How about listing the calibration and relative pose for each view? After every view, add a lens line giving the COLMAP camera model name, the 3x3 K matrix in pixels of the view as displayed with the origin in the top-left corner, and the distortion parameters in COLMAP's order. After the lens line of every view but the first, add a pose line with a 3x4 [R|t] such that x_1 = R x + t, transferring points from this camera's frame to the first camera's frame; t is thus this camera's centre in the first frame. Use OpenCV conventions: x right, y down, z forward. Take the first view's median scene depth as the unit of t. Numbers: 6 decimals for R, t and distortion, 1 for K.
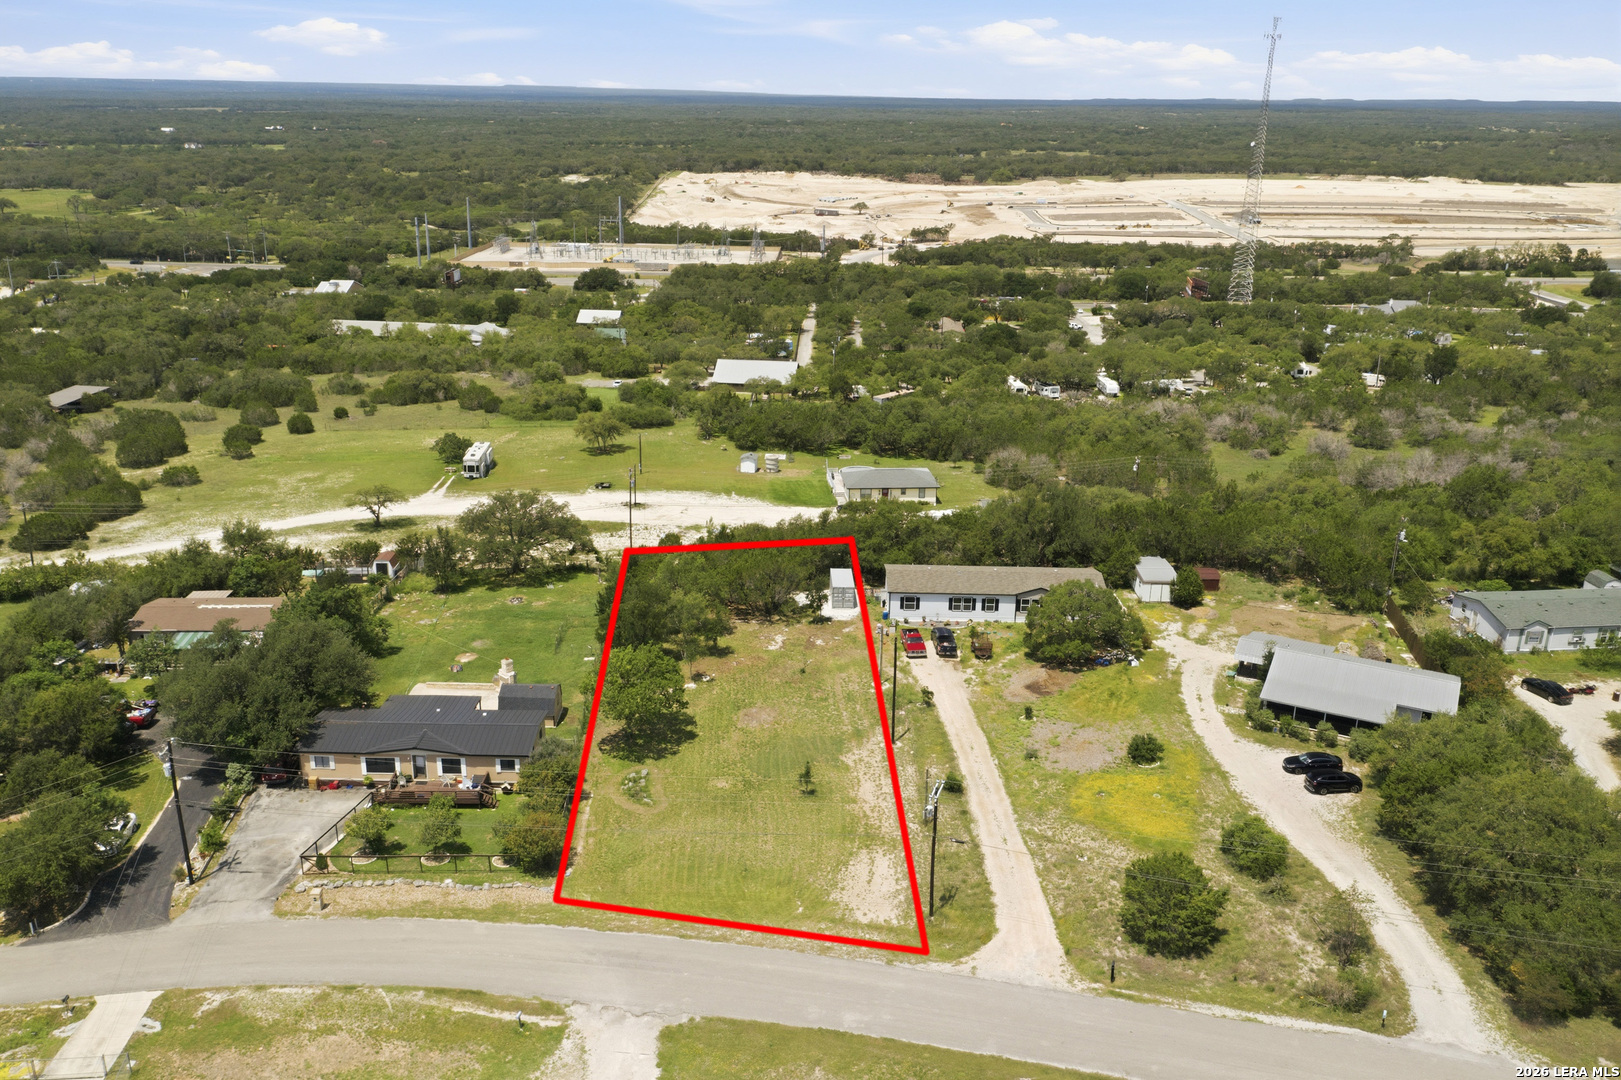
lens RADIAL K [[1289.4, 0, 810.5], [0, 1289.4, 540.0], [0, 0, 1]] dist [-0.005715, 0.000974]
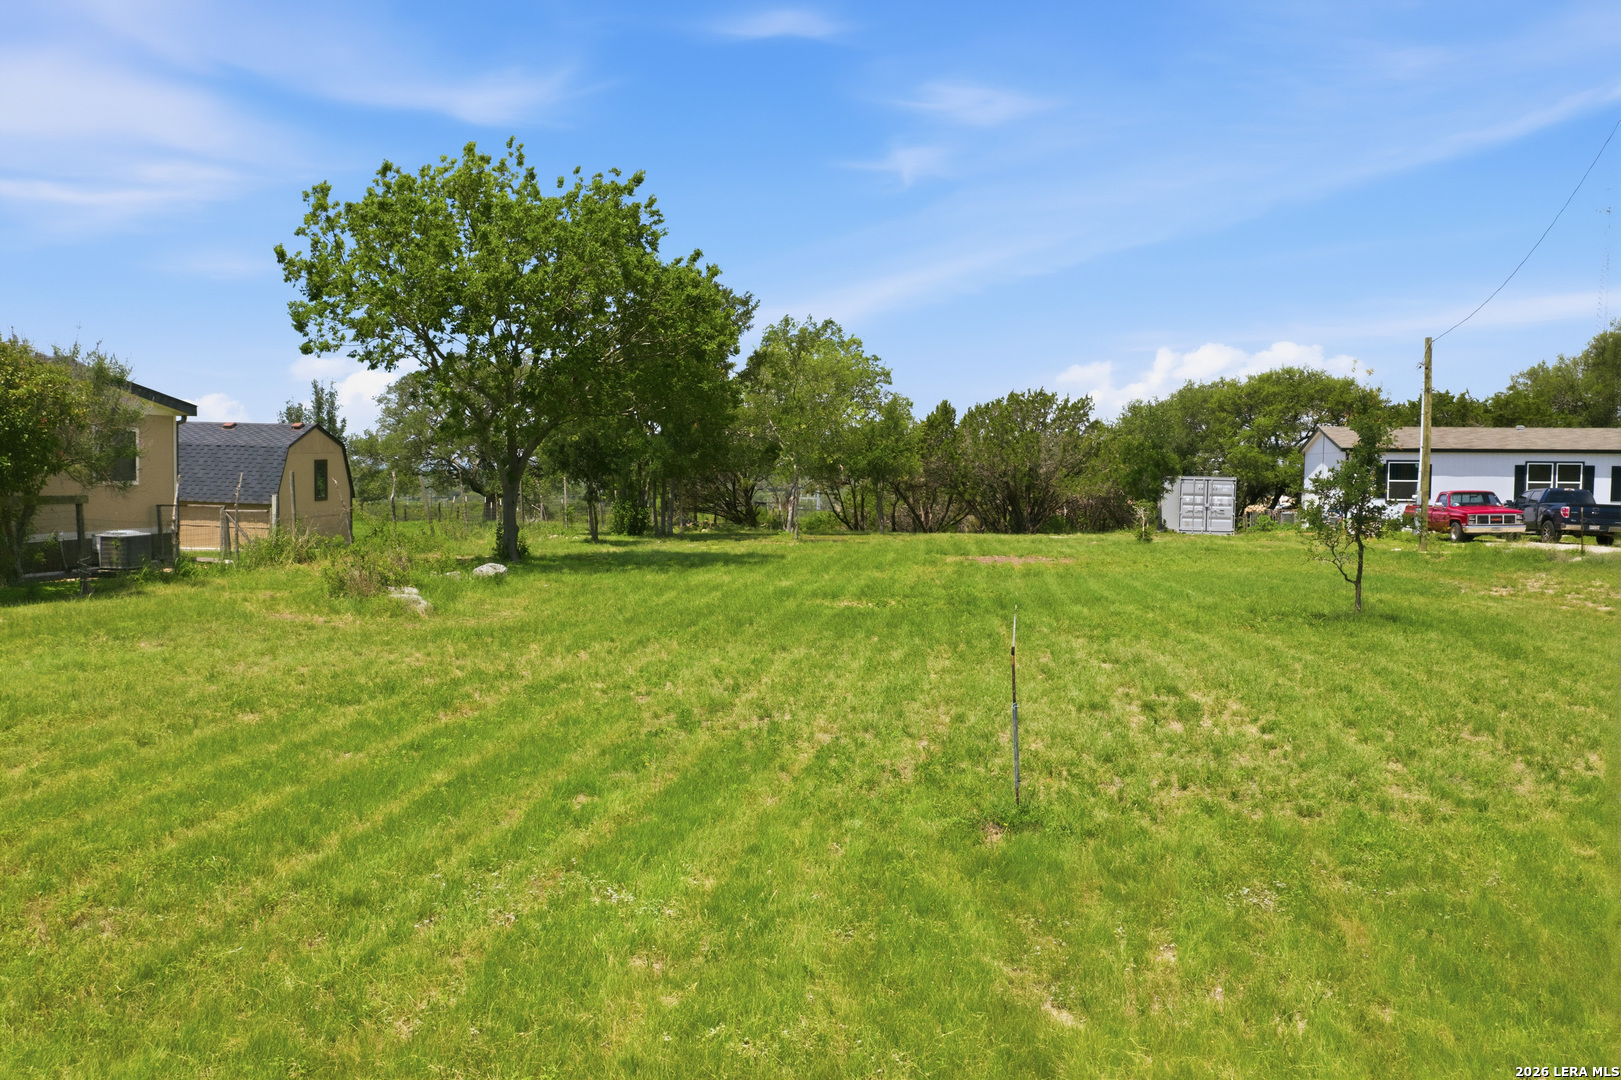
lens RADIAL K [[1290.4, 0, 805.1], [0, 1290.4, 540.1], [0, 0, 1]] dist [-0.003877, -0.003343]
pose [[0.986768, -0.000190, -0.162138, -0.034095], [-0.044970, 0.960445, -0.274816, 0.176700], [0.155777, 0.278471, 0.947728, 0.622149]]
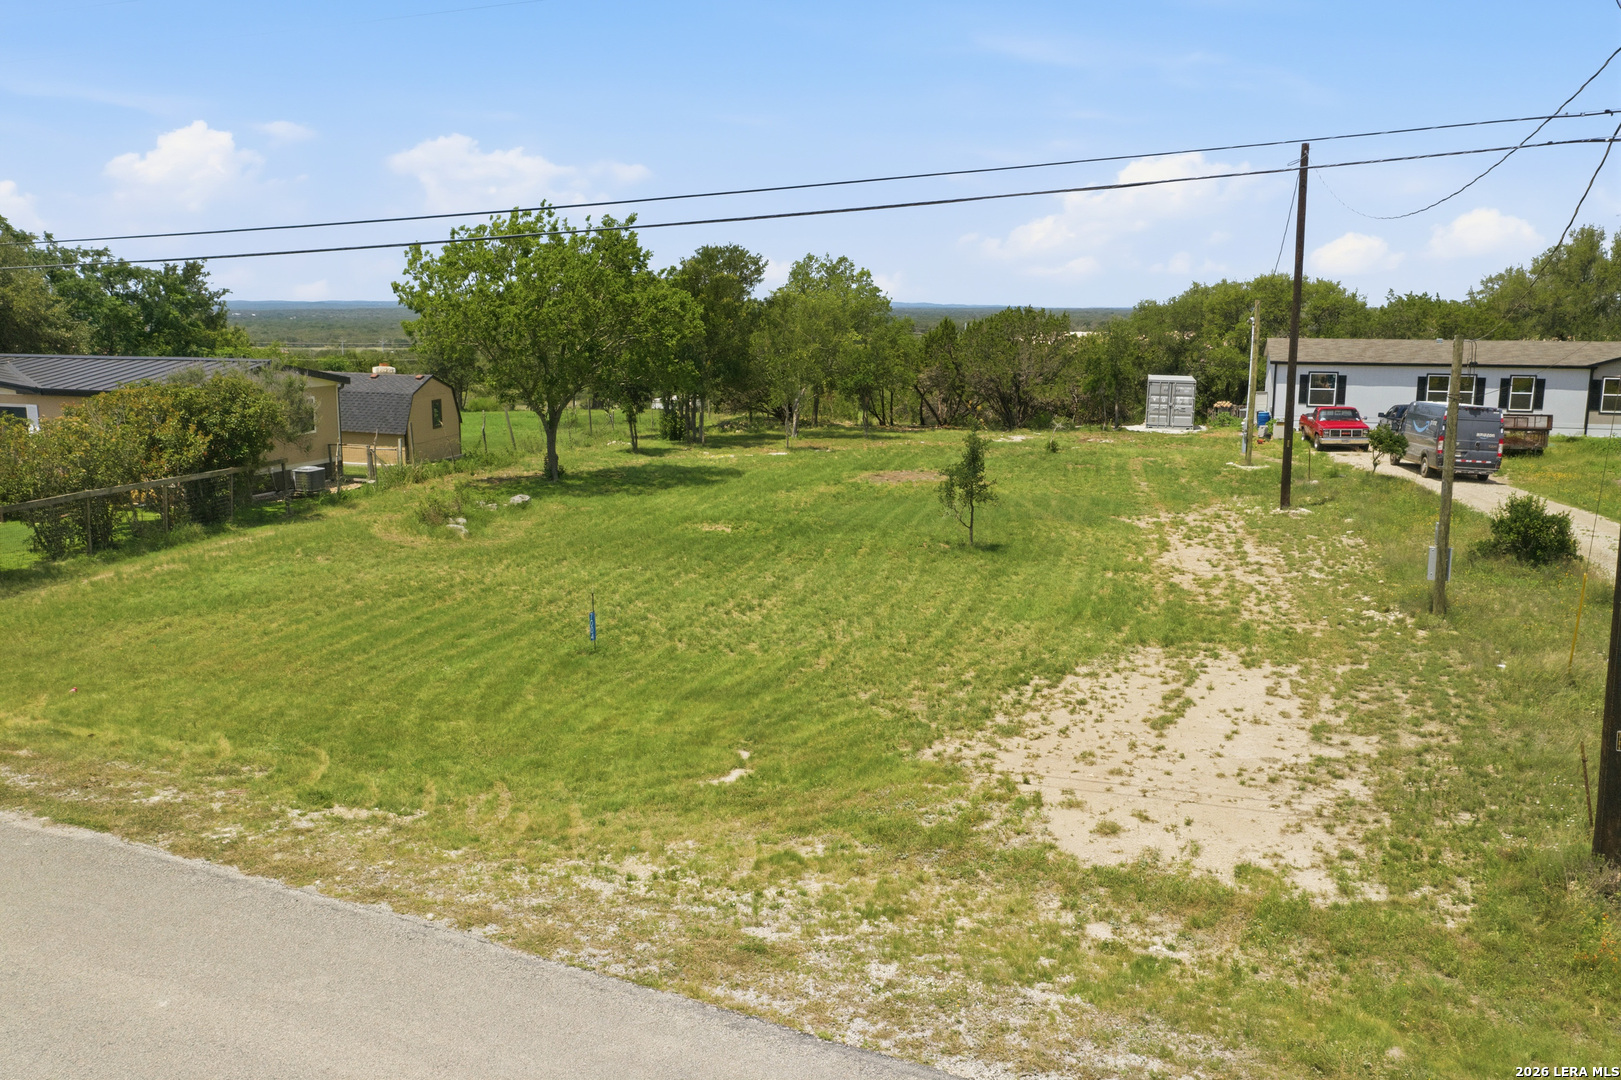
lens RADIAL K [[1287.6, 0, 803.9], [0, 1287.6, 540.8], [0, 0, 1]] dist [-0.005475, -0.001200]
pose [[0.959229, 0.035050, -0.280447, 0.031513], [-0.078546, 0.986251, -0.145394, 0.180266], [0.271495, 0.161494, 0.948794, 0.535803]]
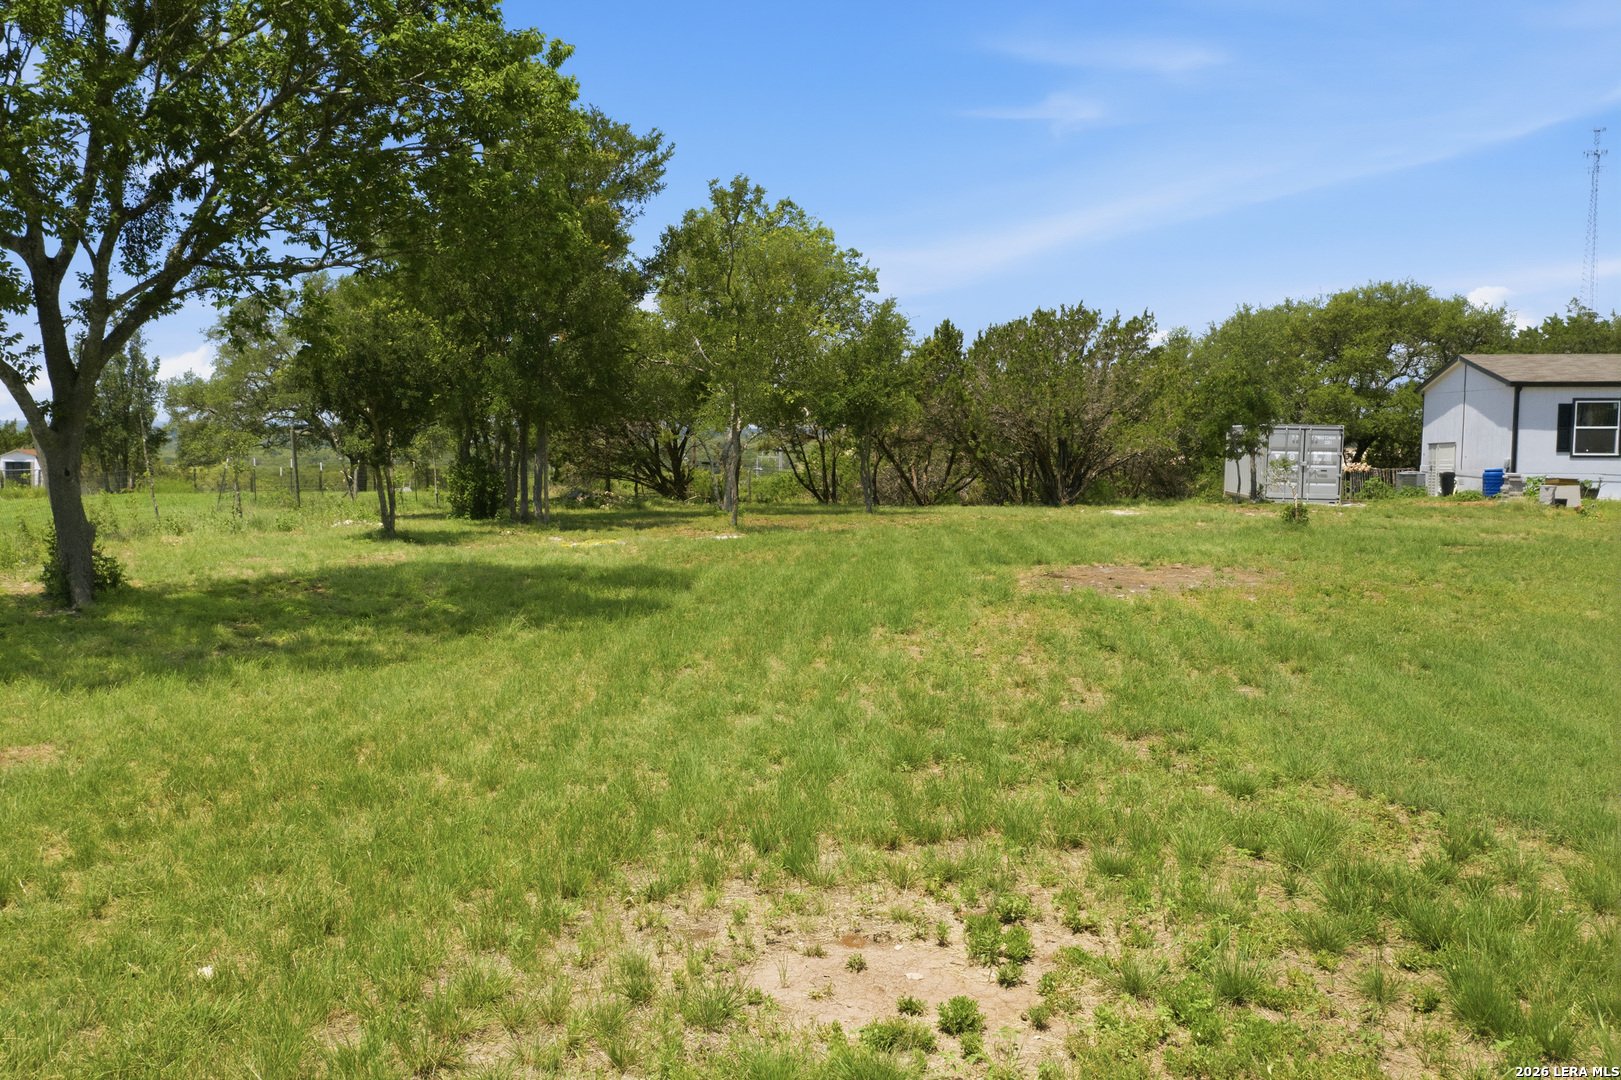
lens RADIAL K [[1294.4, 0, 811.7], [0, 1294.4, 532.1], [0, 0, 1]] dist [-0.002095, 0.004384]
pose [[0.991718, -0.005082, -0.128332, -0.049816], [-0.027549, 0.967542, -0.251205, 0.141784], [0.125443, 0.252660, 0.959389, 0.728649]]
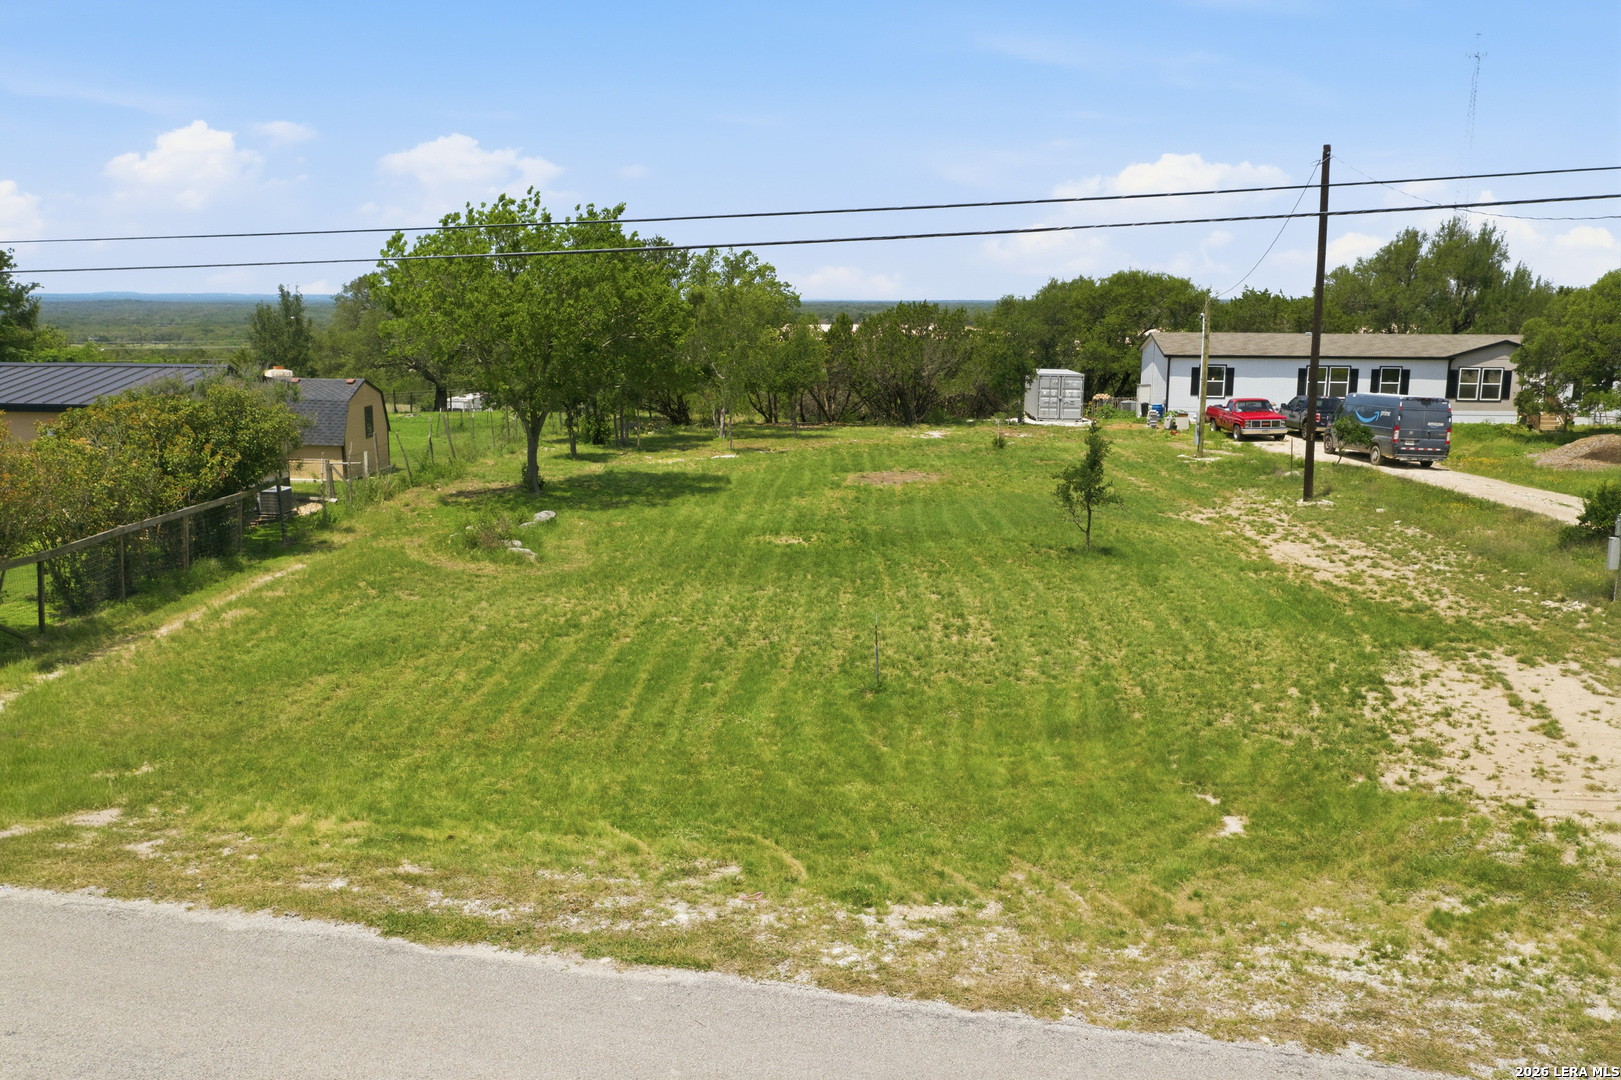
lens RADIAL K [[1293.2, 0, 807.7], [0, 1293.2, 534.3], [0, 0, 1]] dist [-0.013893, 0.000774]
pose [[0.996549, -0.000229, -0.083008, -0.030129], [-0.012682, 0.987837, -0.154978, 0.178122], [0.082033, 0.155496, 0.984424, 0.536945]]
